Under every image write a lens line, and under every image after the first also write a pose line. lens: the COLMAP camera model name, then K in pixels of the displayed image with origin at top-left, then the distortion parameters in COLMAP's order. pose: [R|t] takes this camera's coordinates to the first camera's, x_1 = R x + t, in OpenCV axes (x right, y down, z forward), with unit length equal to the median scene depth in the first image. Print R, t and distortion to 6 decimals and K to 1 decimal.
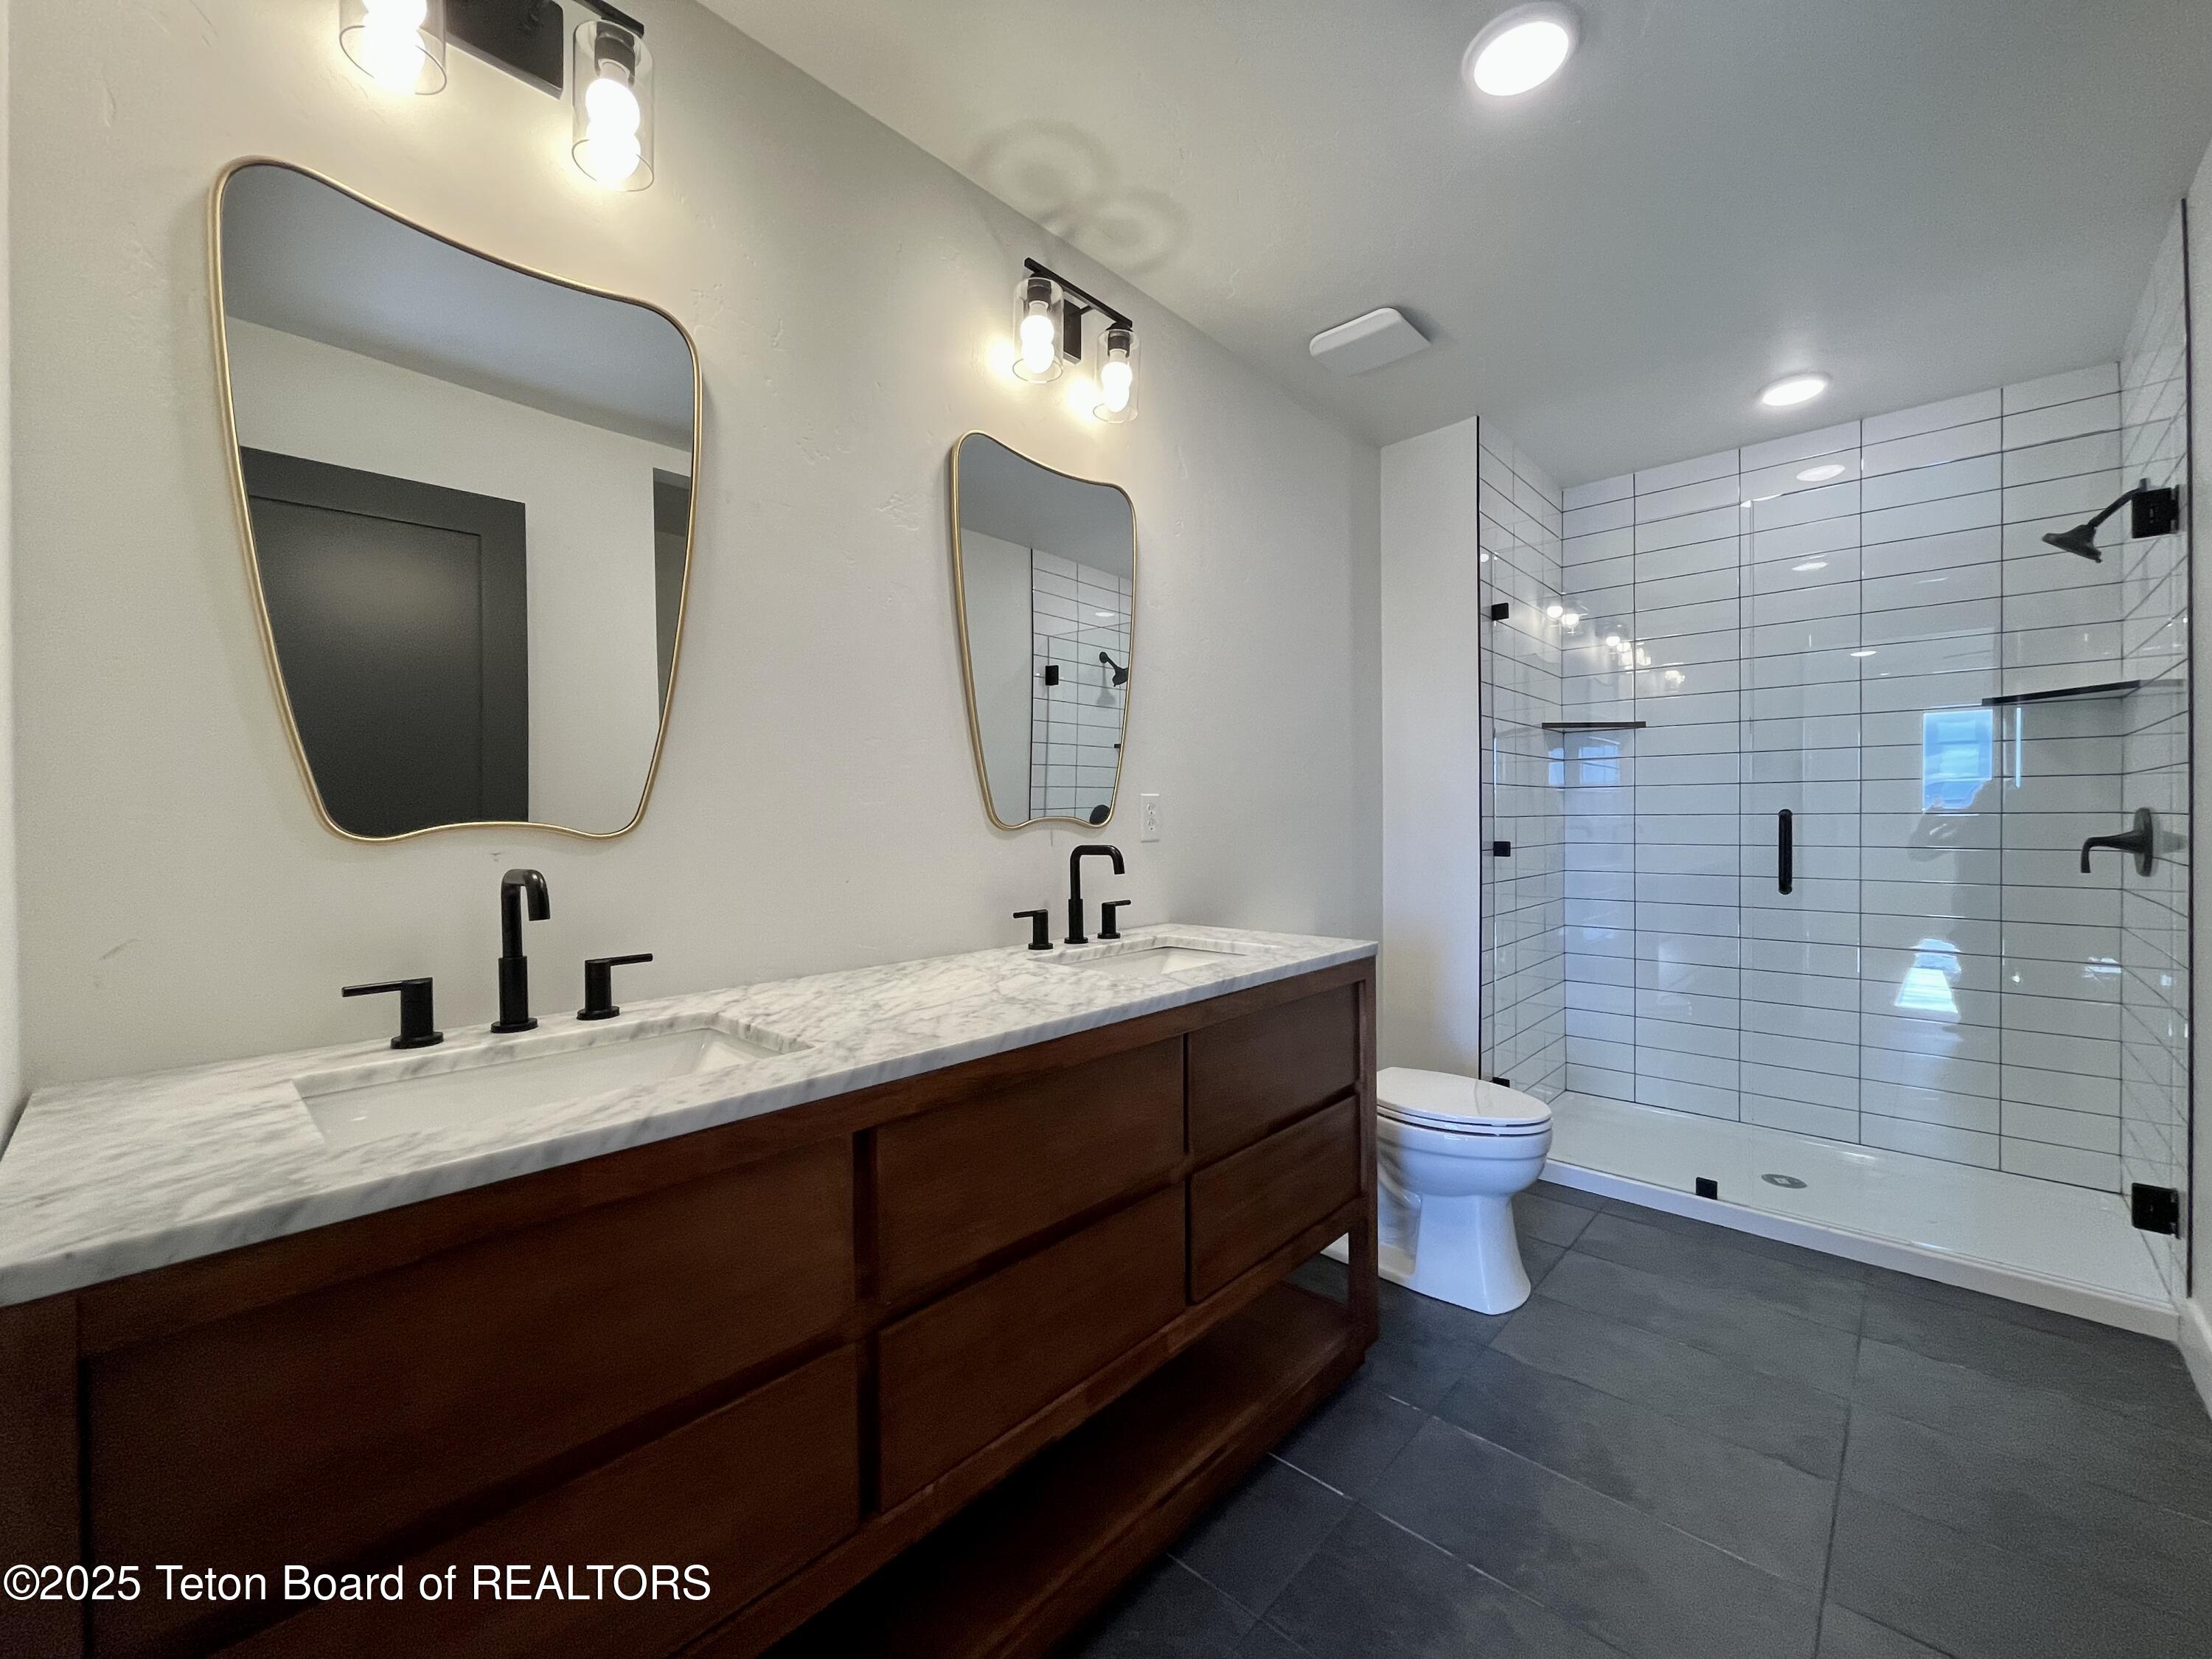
lens RADIAL K [[895.7, 0, 1103.8], [0, 895.7, 820.6], [0, 0, 1]] dist [-0.002003, -0.000104]
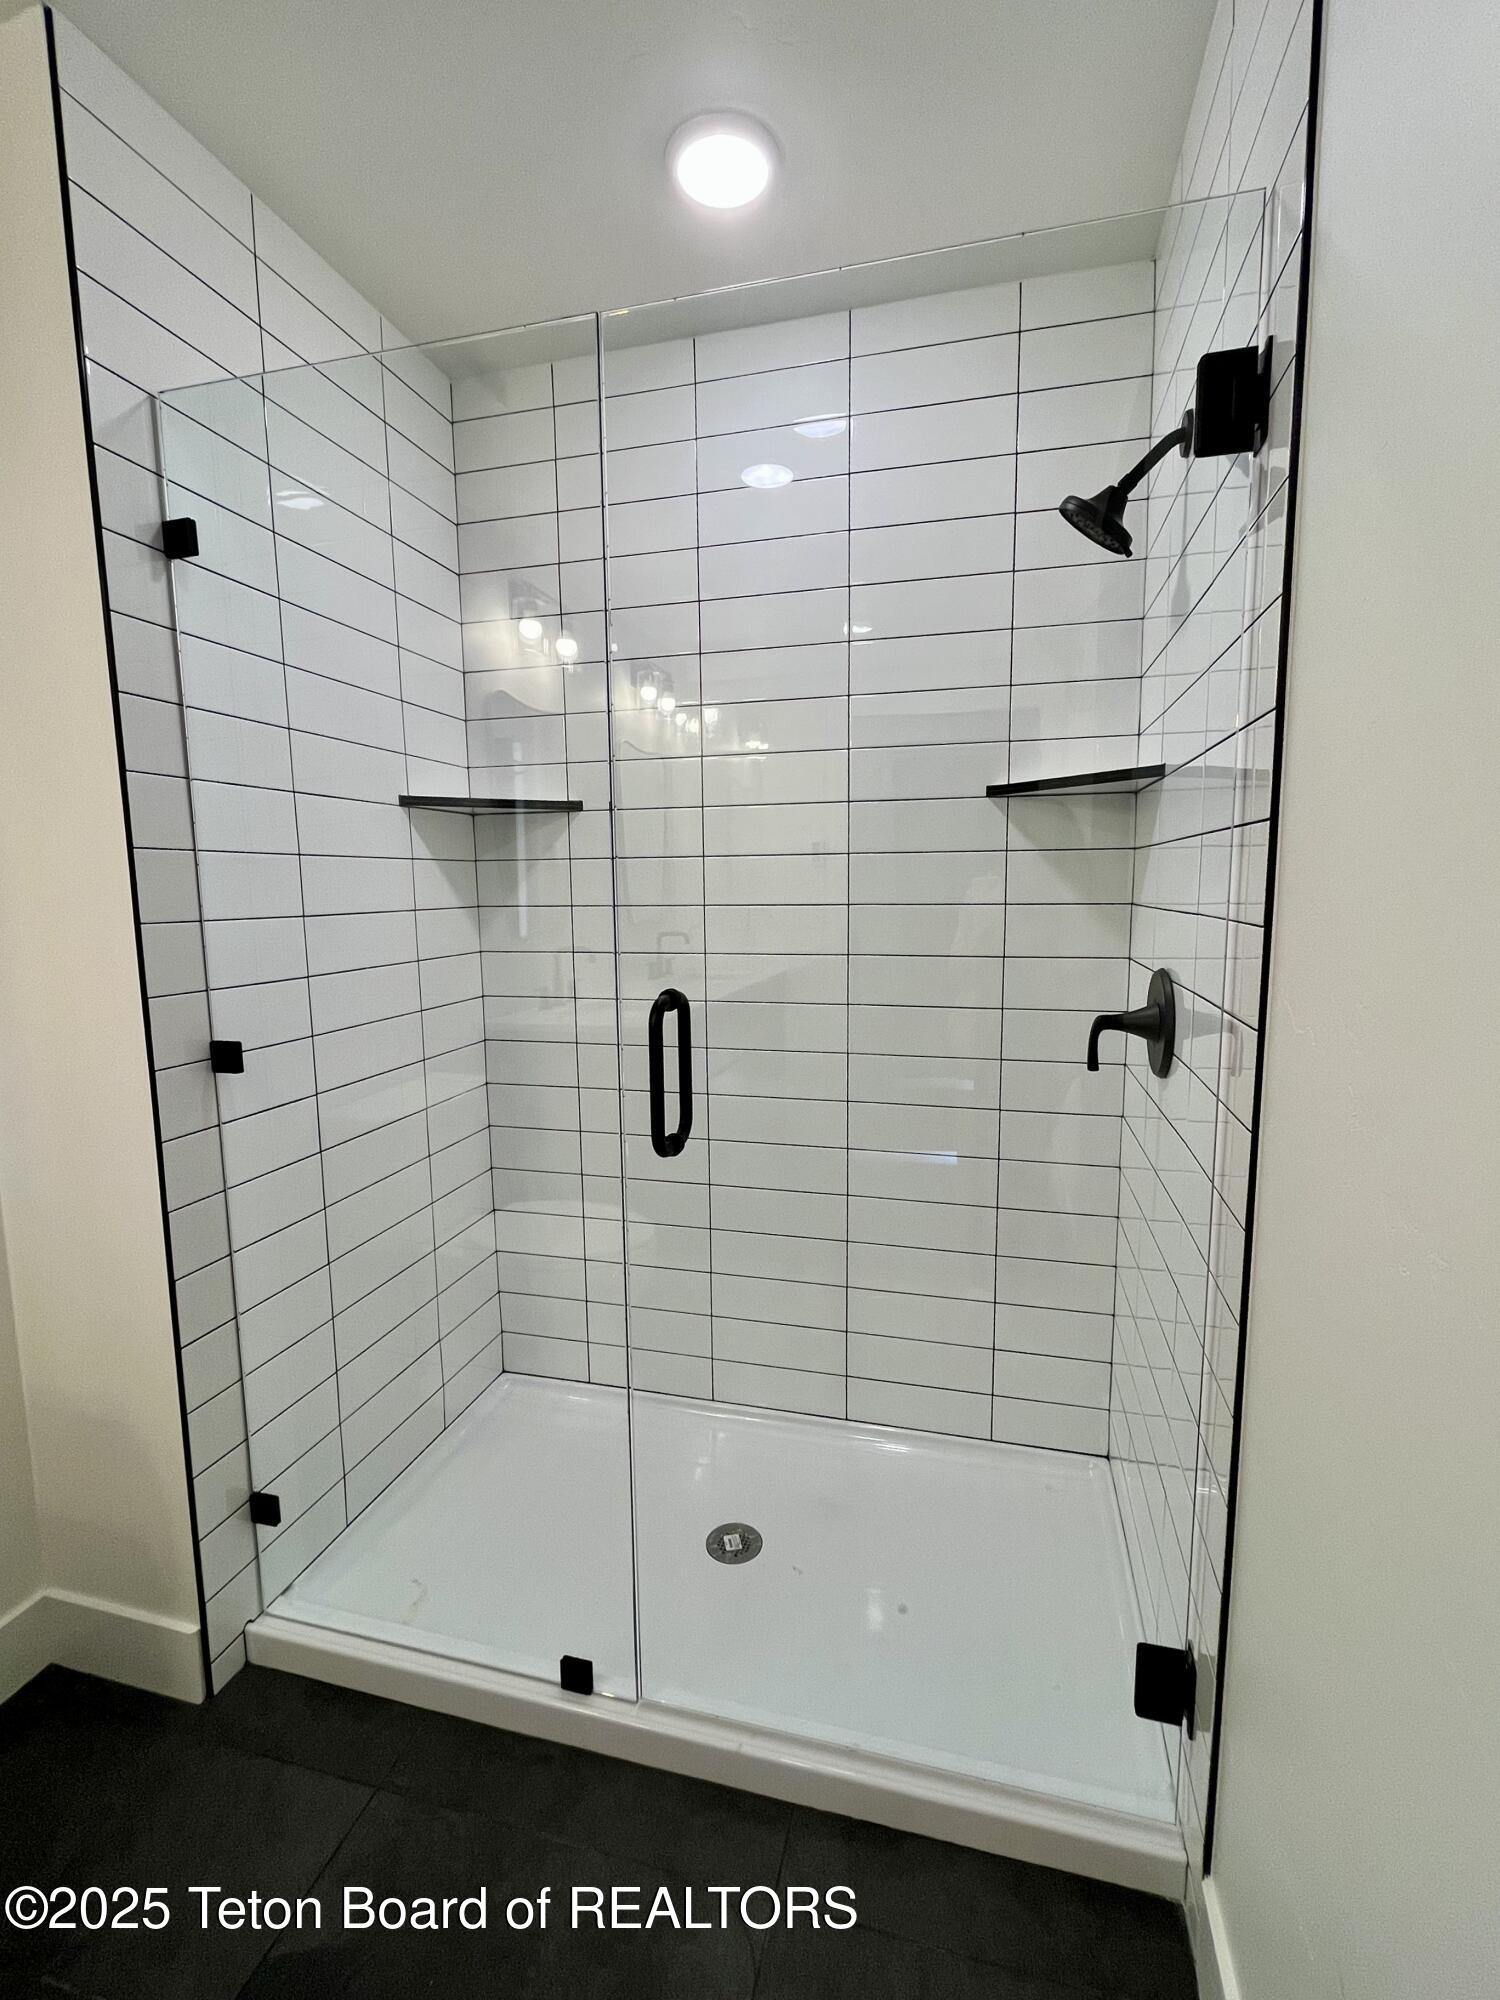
lens RADIAL K [[922.7, 0, 750.0], [0, 922.7, 1000.0], [0, 0, 1]] dist [-0.000653, -0.000562]
pose [[0.880683, -0.060540, 0.469822, 0.580396], [0.006746, 0.993302, 0.115349, -0.068579], [-0.473658, -0.098416, 0.875193, 0.547402]]
